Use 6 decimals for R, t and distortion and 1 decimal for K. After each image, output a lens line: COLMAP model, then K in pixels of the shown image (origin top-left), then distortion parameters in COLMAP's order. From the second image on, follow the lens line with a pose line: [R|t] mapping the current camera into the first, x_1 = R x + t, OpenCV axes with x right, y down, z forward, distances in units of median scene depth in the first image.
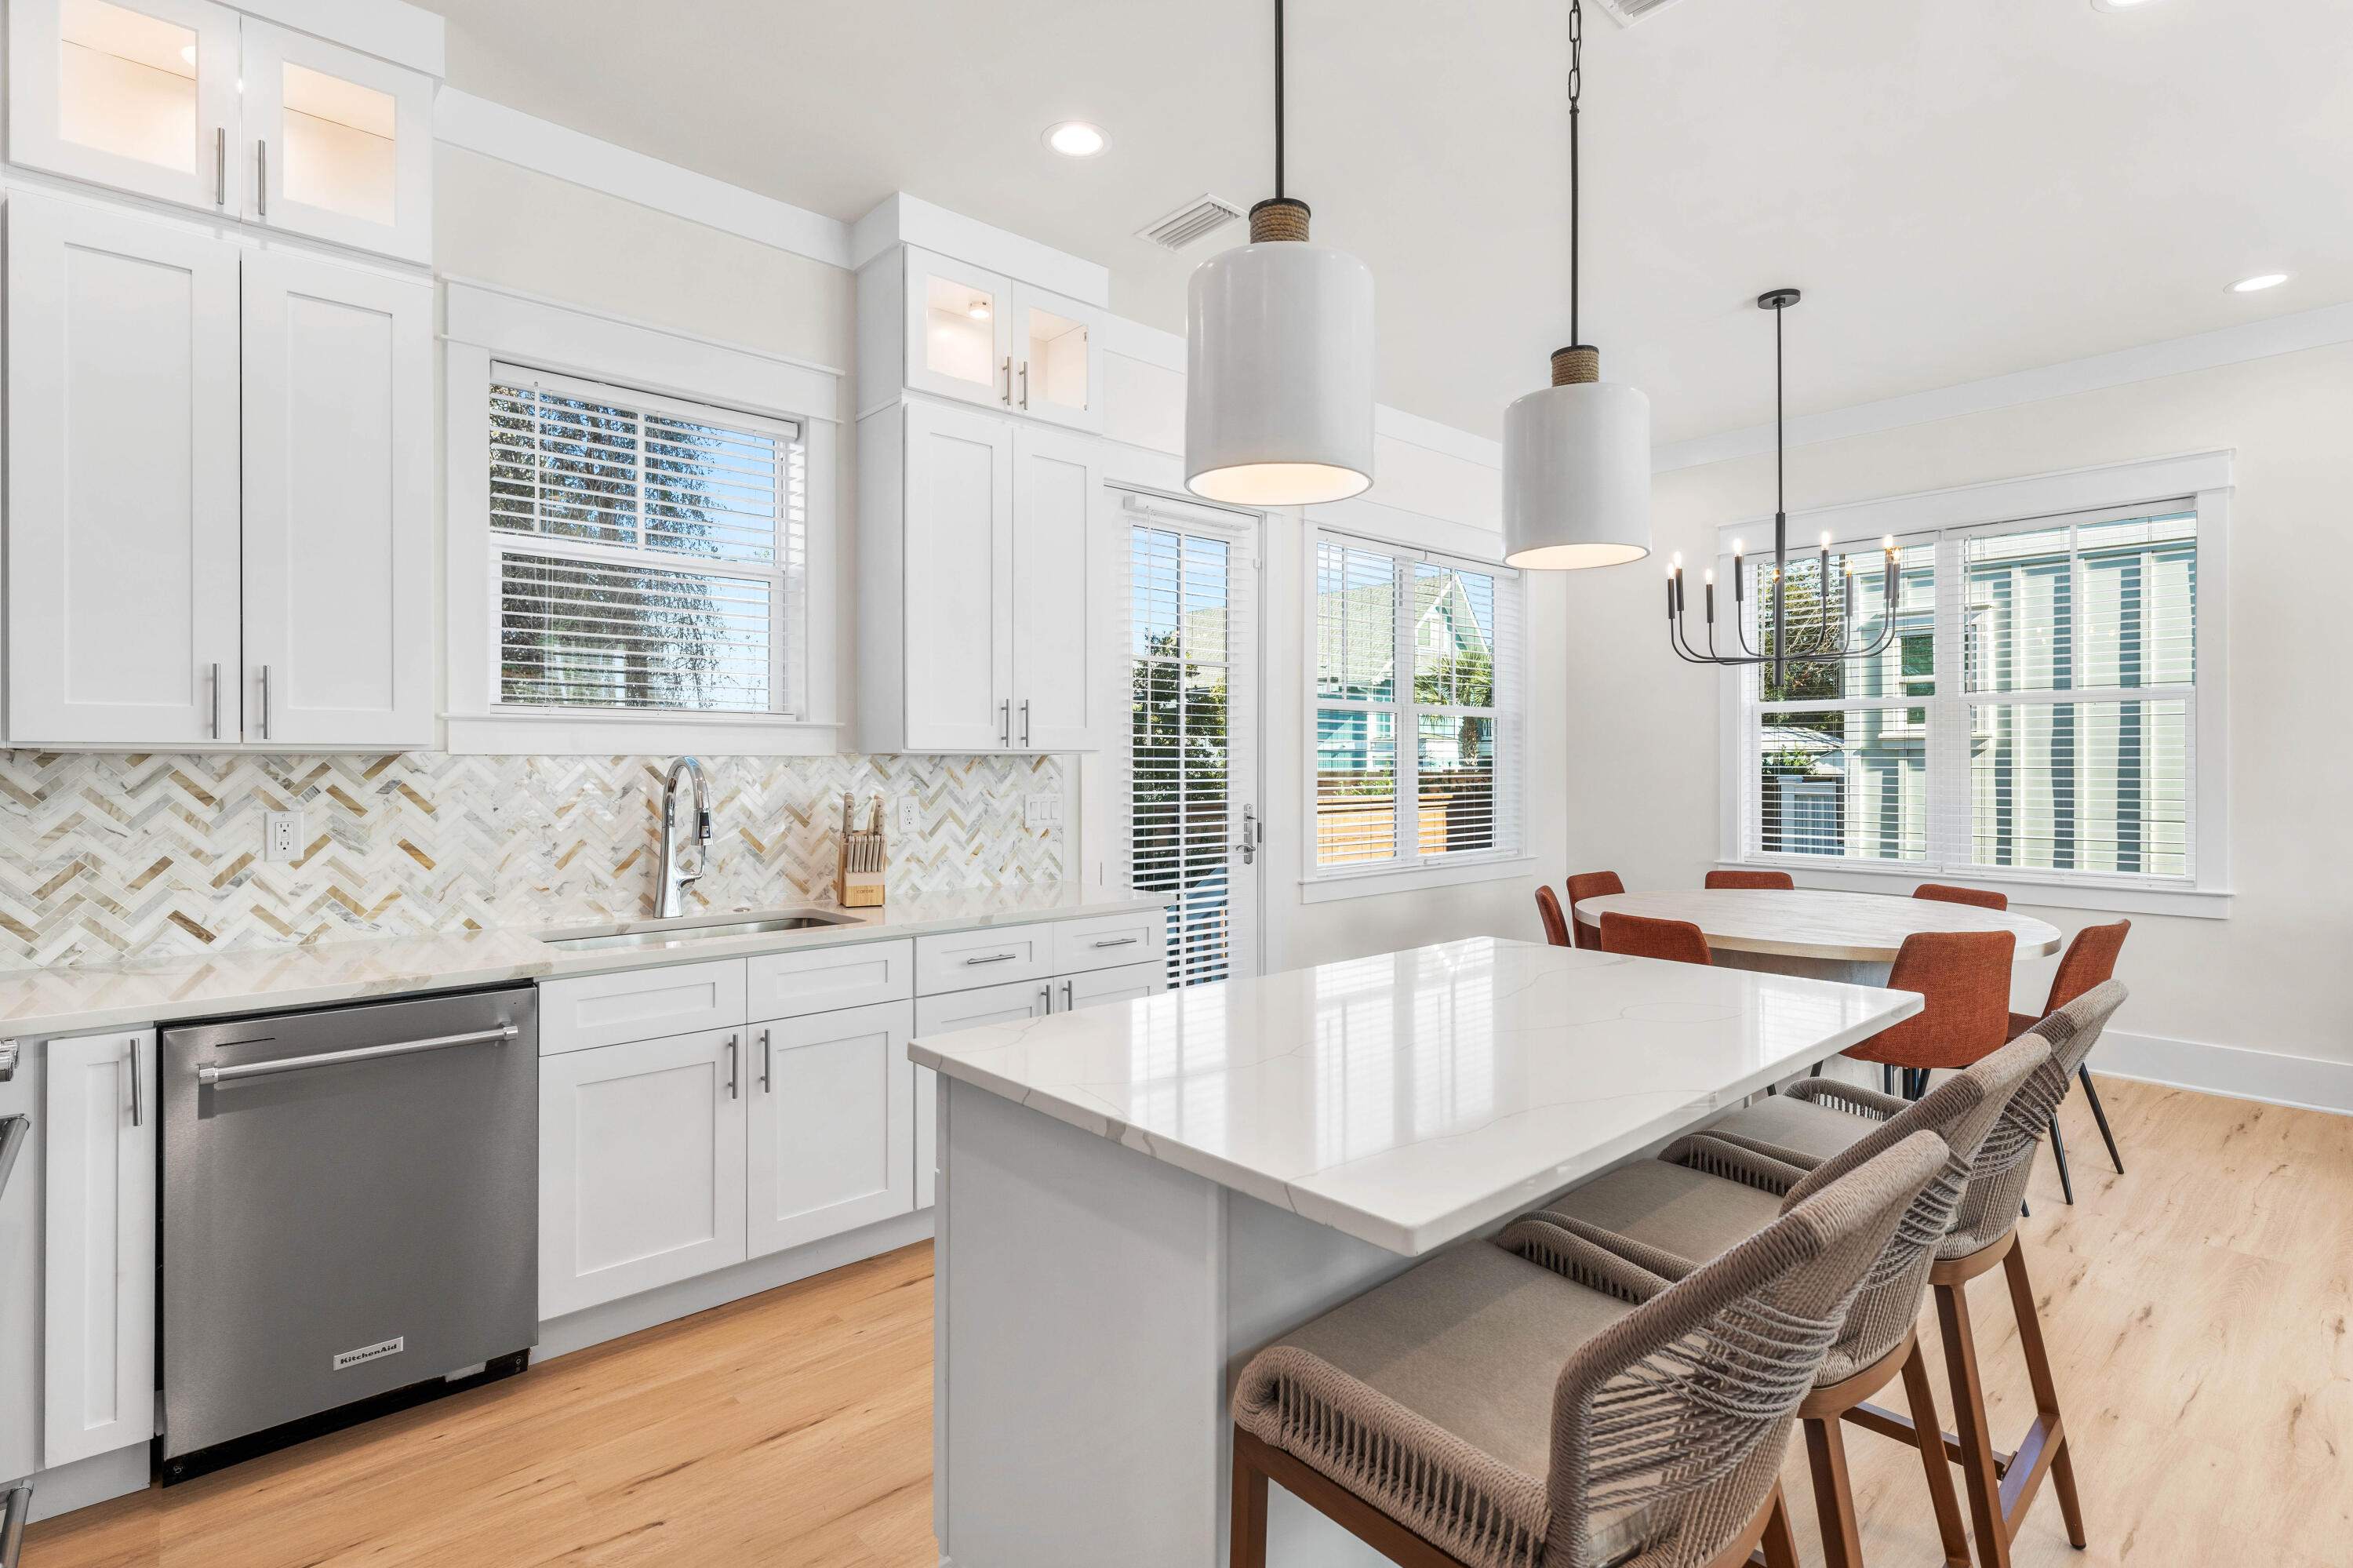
lens RADIAL K [[1130.4, 0, 1171.3], [0, 1130.4, 765.8], [0, 0, 1]] dist [0.000362, -0.000915]
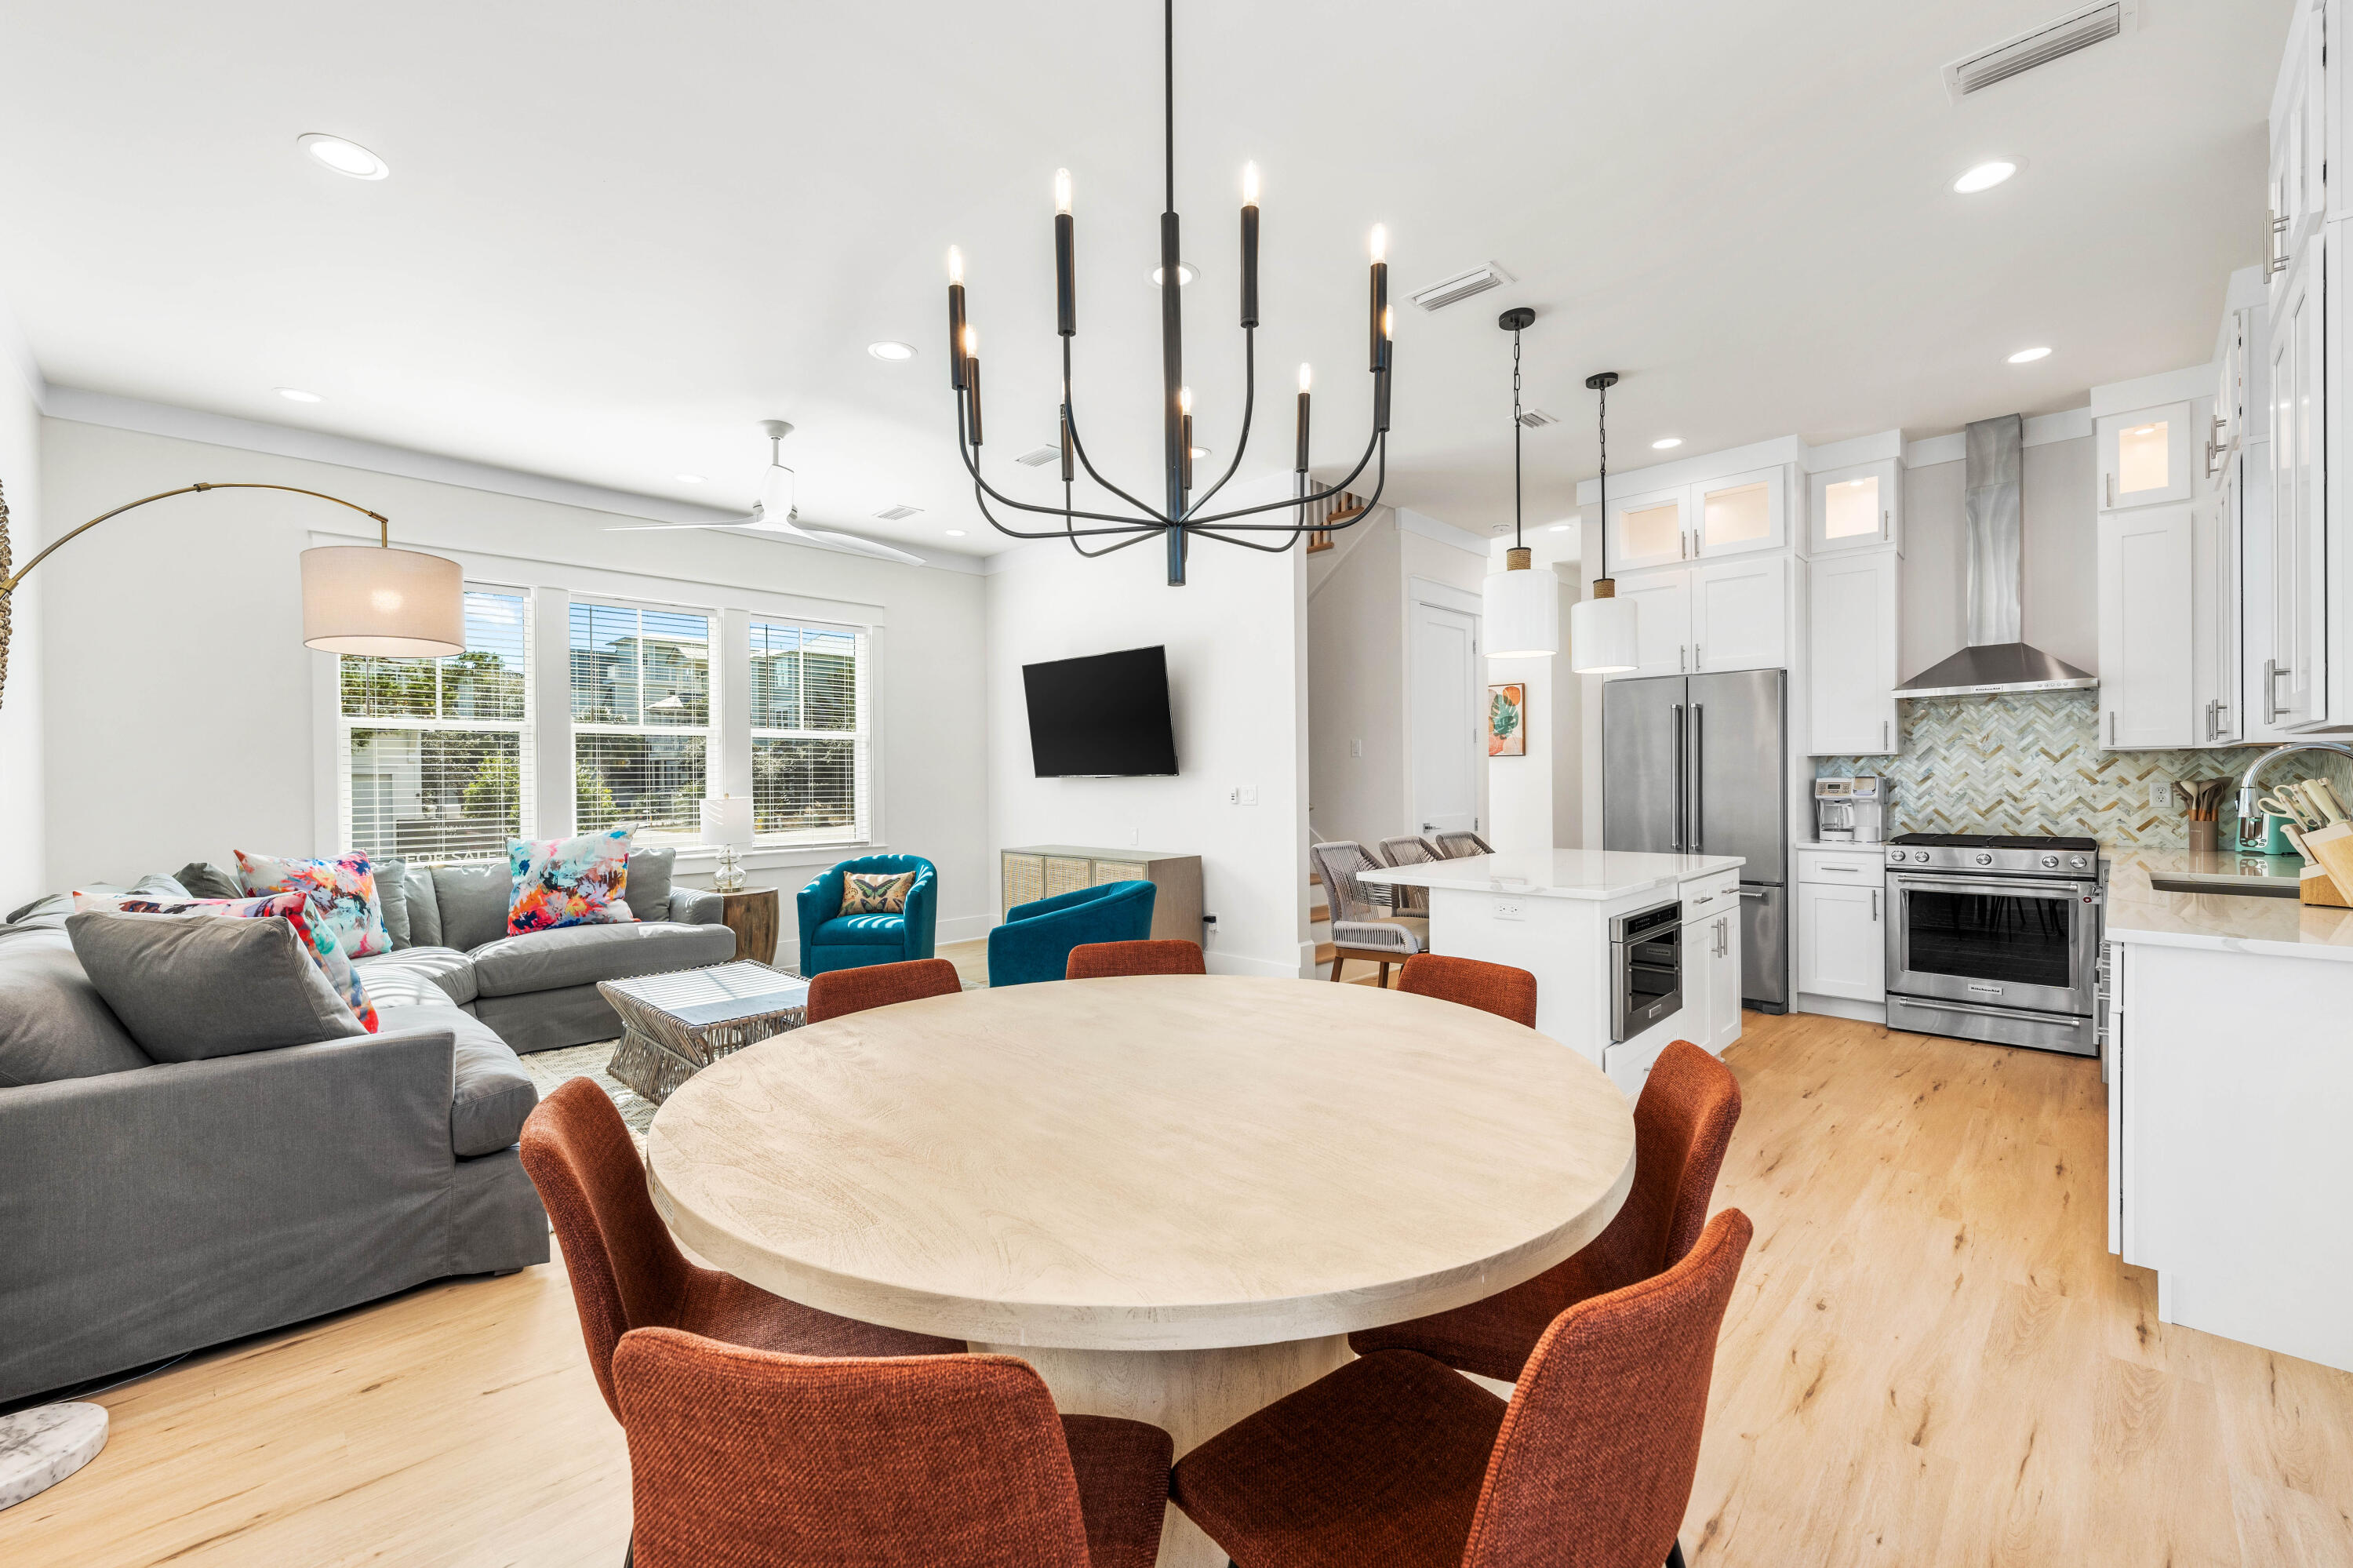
lens RADIAL K [[950.4, 0, 1176.5], [0, 950.4, 784.0], [0, 0, 1]] dist [-0.003046, -0.000615]
pose [[-0.998297, 0.013571, -0.056737, 0.606008], [0.013263, 0.999895, 0.005817, 0.009950], [0.056810, 0.005054, -0.998372, 1.505362]]
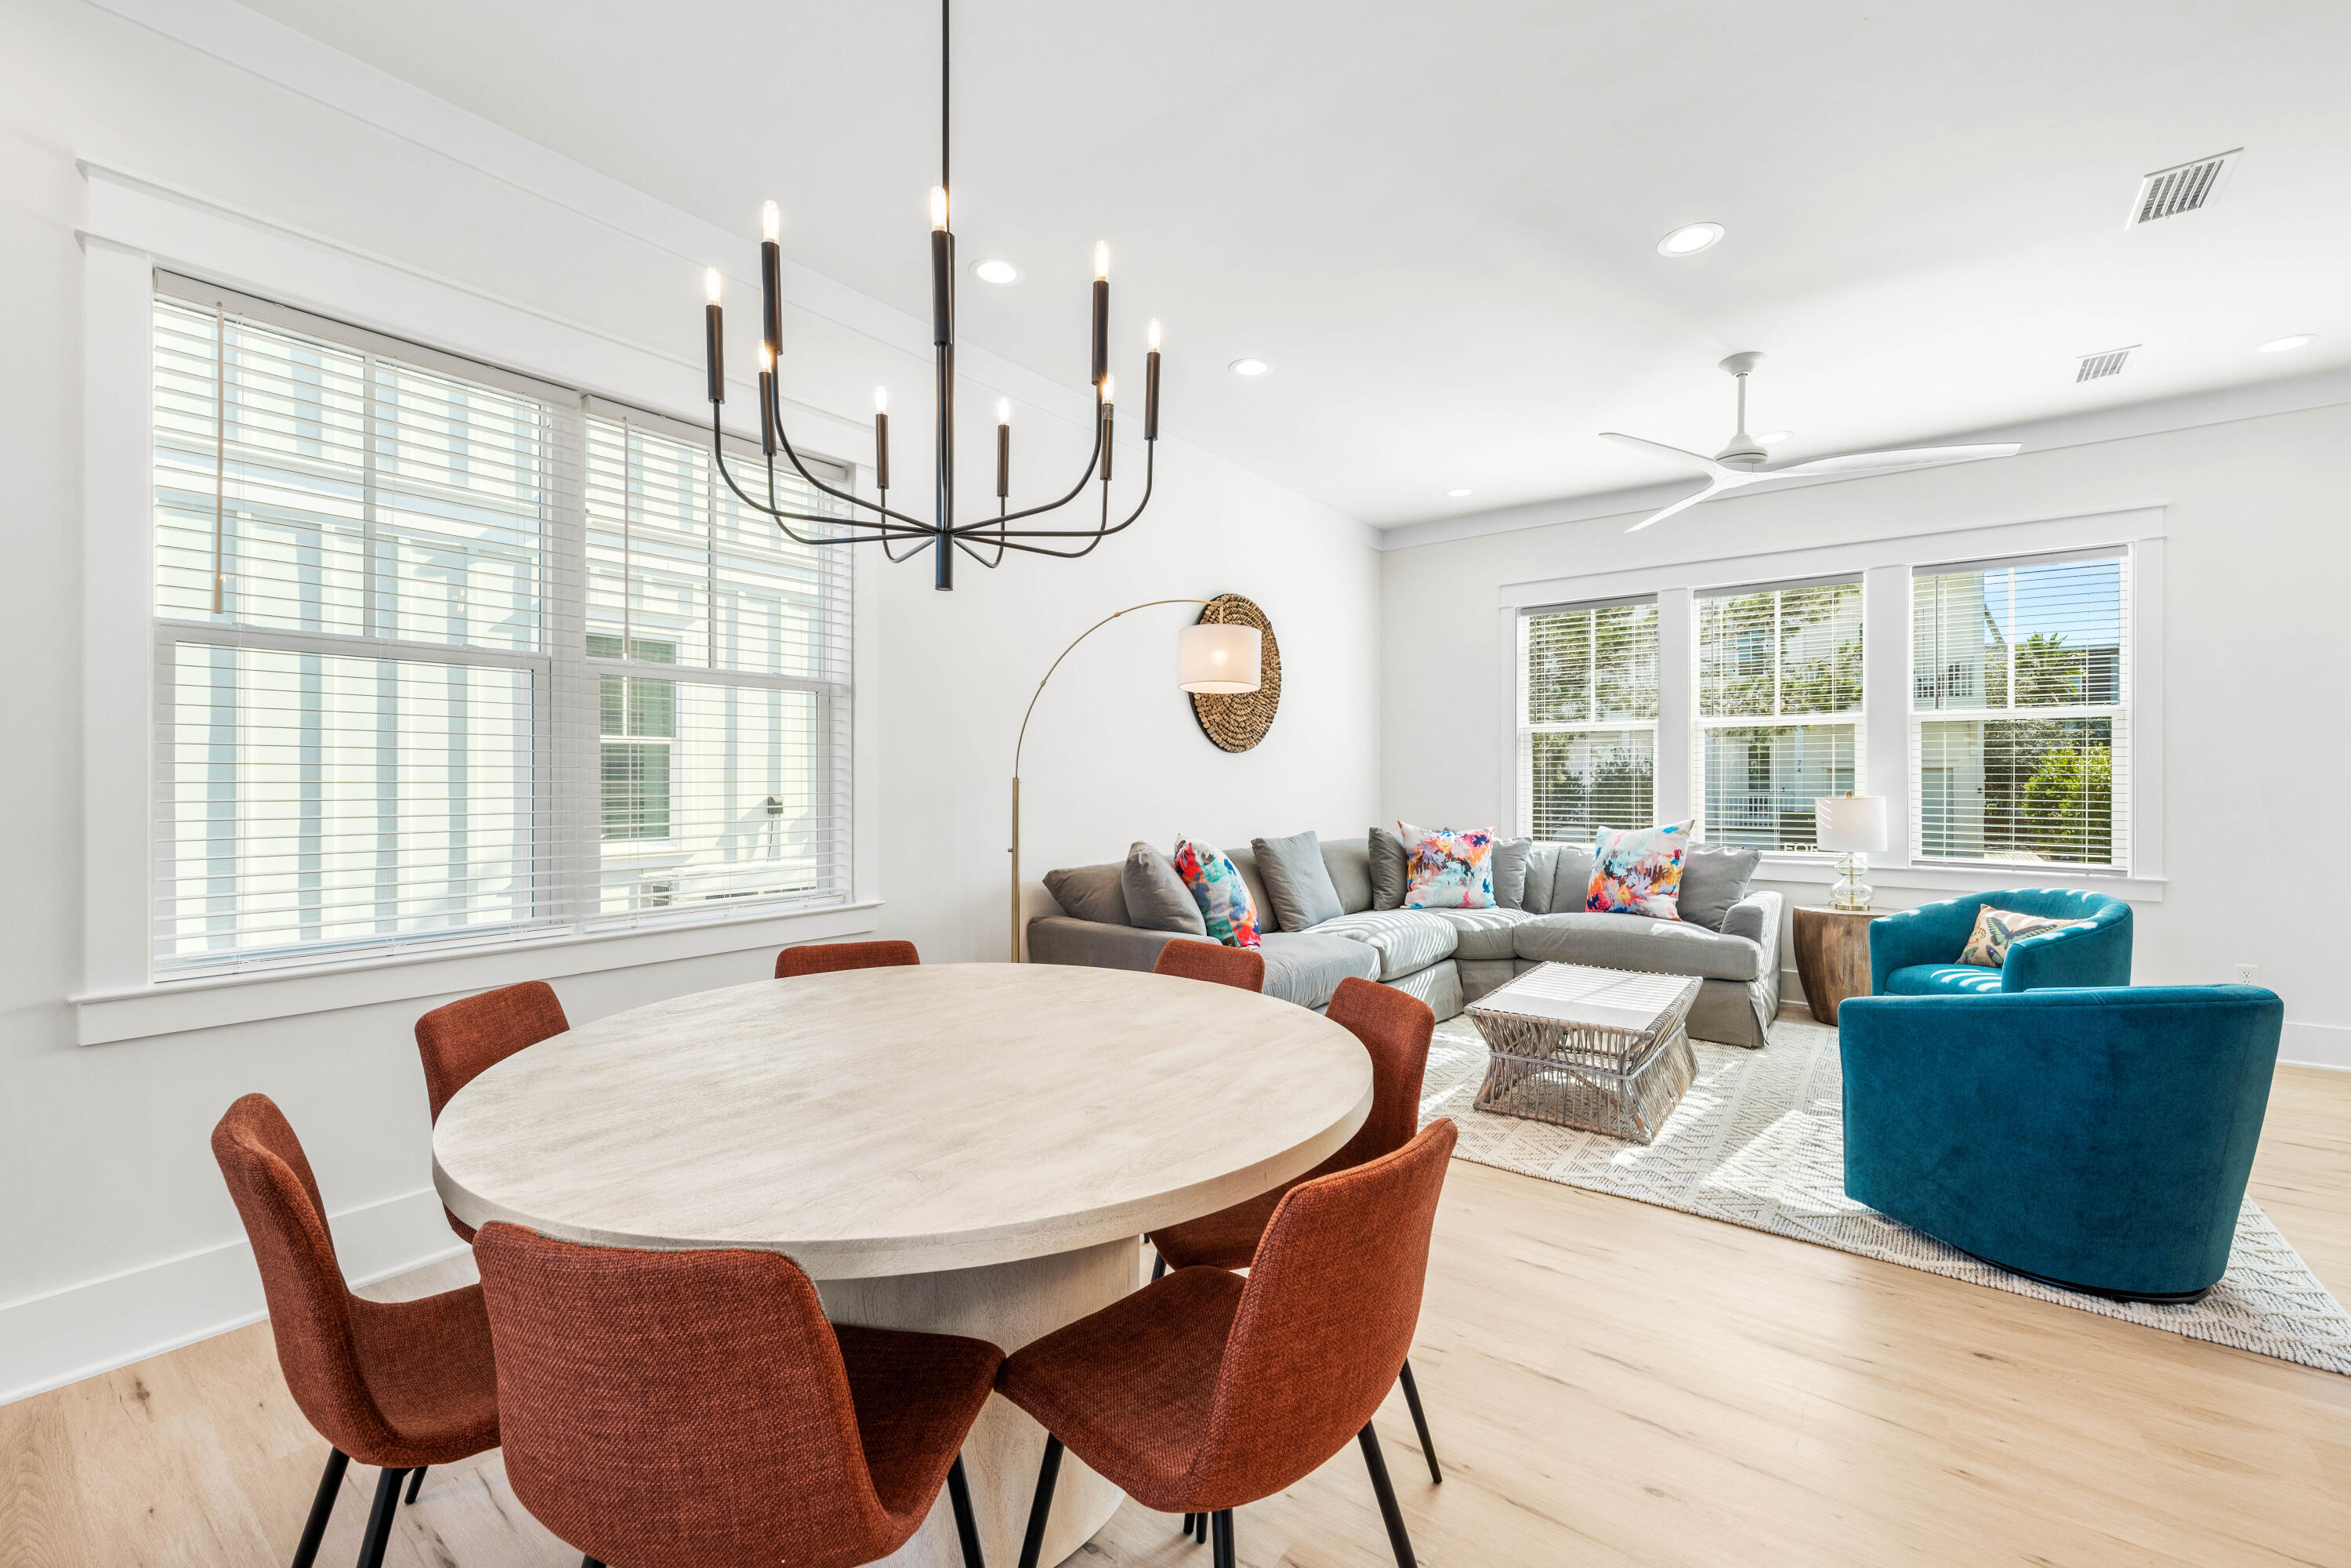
lens RADIAL K [[971.9, 0, 1184.1], [0, 971.9, 781.1], [0, 0, 1]] dist [0.000600, 0.000354]
pose [[-0.185218, 0.000381, 0.982697, 0.113719], [-0.001029, 0.999999, -0.000582, 0.011773], [-0.982697, -0.001119, -0.185217, 1.055062]]
